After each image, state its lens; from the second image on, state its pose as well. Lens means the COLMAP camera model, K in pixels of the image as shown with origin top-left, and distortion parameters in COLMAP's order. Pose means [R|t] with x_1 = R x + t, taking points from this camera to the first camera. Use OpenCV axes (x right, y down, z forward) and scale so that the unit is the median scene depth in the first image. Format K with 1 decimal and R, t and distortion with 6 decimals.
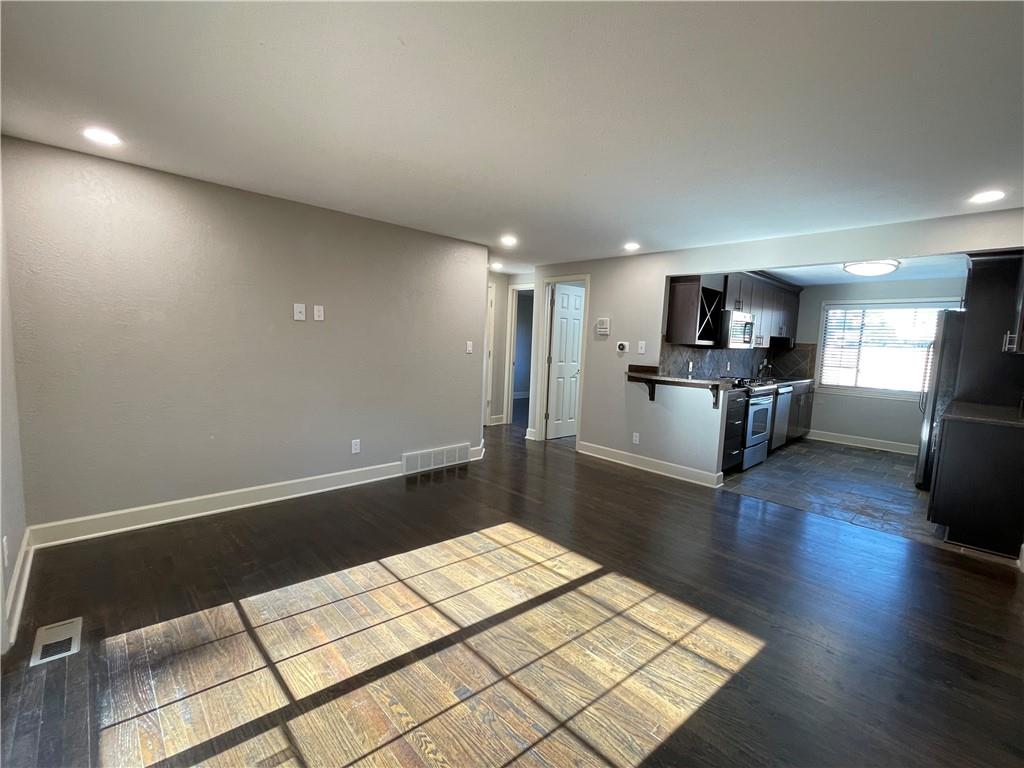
lens RADIAL K [[447.2, 0, 512.1], [0, 447.2, 380.1], [0, 0, 1]] dist [0.000255, 0.000110]
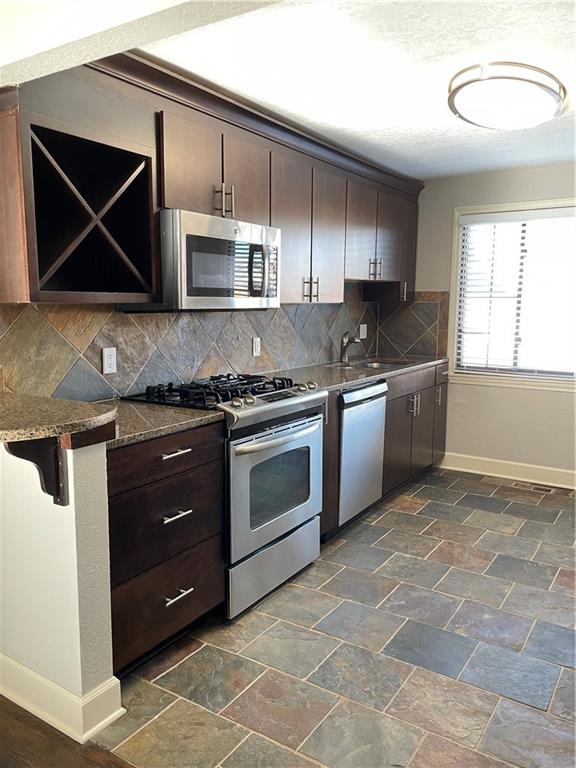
lens RADIAL K [[603.1, 0, 288.2], [0, 603.1, 385.4], [0, 0, 1]] dist [0.083669, 0.002651]
pose [[0.972119, -0.068521, 0.224255, 0.368698], [0.057153, 0.996748, 0.056804, -0.024990], [-0.227418, -0.042404, 0.972874, 0.382242]]
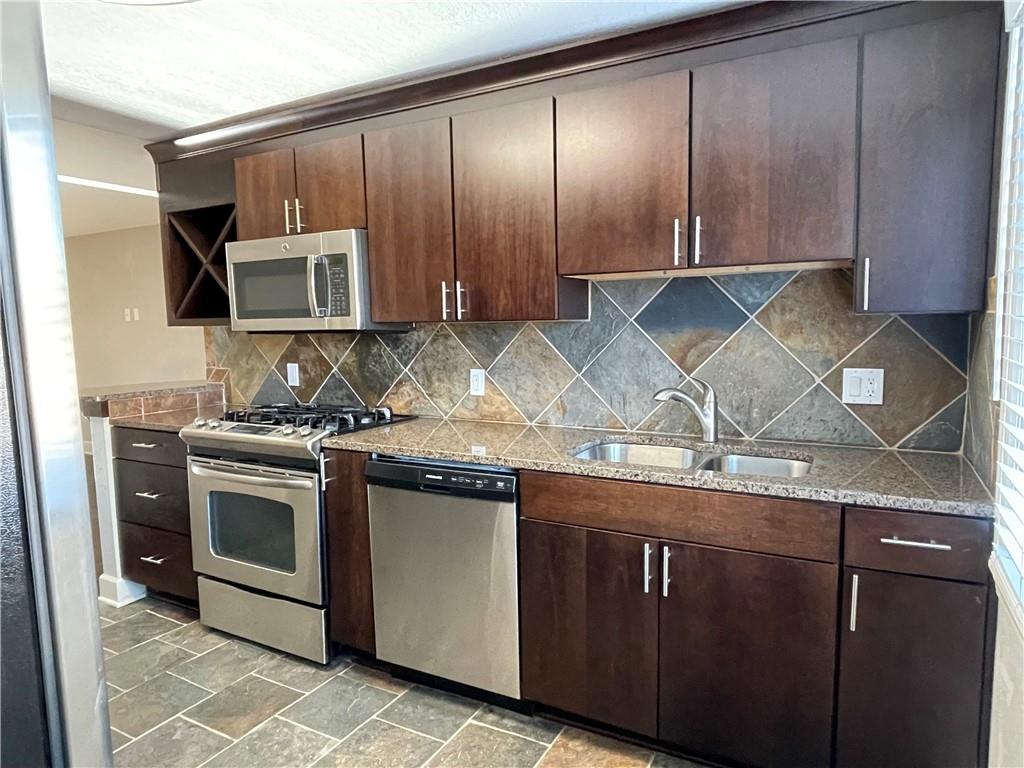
lens RADIAL K [[640.8, 0, 511.6], [0, 640.8, 383.8], [0, 0, 1]] dist [0.004138, 0.000266]
pose [[0.292875, 0.045116, -0.955086, 0.924850], [-0.059550, 0.997808, 0.028873, -0.044377], [0.954294, 0.048419, 0.294920, 0.867085]]
